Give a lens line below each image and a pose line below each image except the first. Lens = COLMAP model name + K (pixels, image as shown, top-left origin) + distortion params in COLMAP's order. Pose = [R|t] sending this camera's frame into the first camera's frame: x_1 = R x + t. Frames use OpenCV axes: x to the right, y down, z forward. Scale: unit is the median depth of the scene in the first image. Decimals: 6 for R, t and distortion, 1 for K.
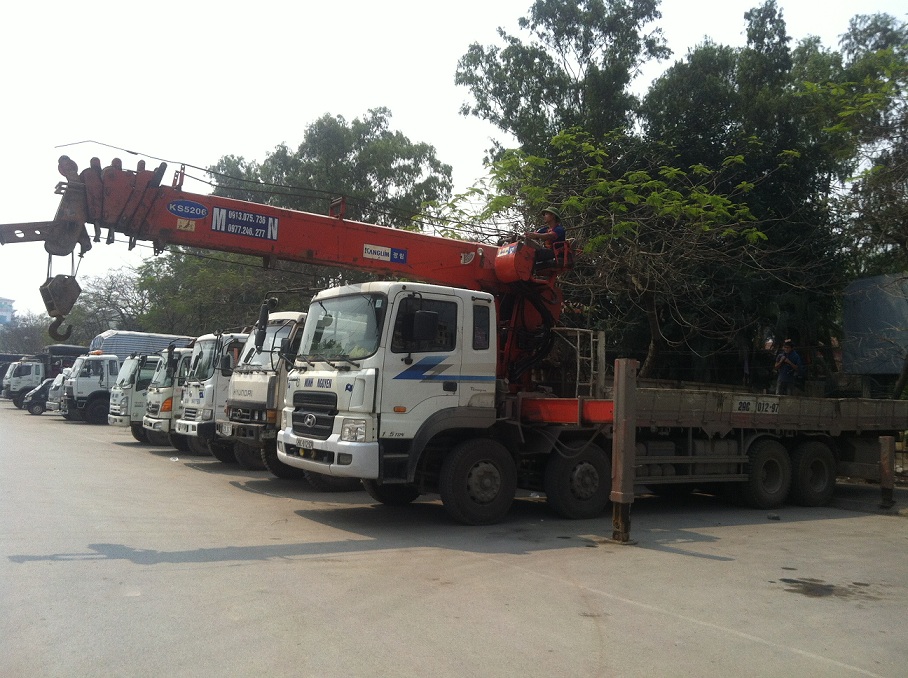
lens RADIAL K [[833.2, 0, 451.1], [0, 833.2, 362.5], [0, 0, 1]] dist [0.146057, -0.304844]
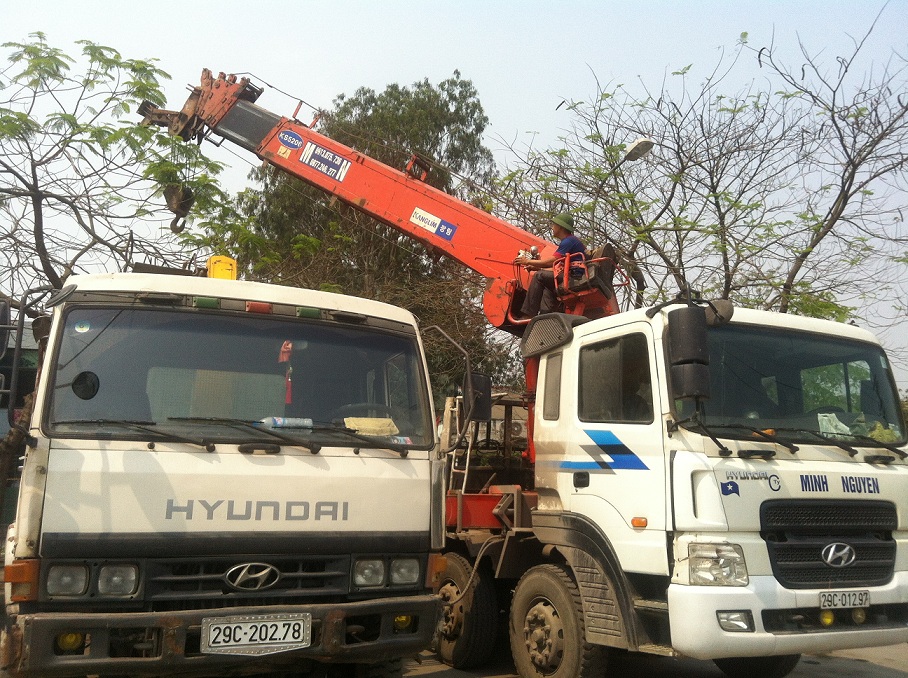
lens RADIAL K [[850.4, 0, 454.0], [0, 850.4, 339.0], [0, 0, 1]] dist [0.016958, -0.001261]
pose [[0.130771, 0.118171, 0.984345, -0.732348], [-0.048570, 0.992442, -0.112690, 0.004711], [-0.990222, -0.033073, 0.135522, 1.130671]]
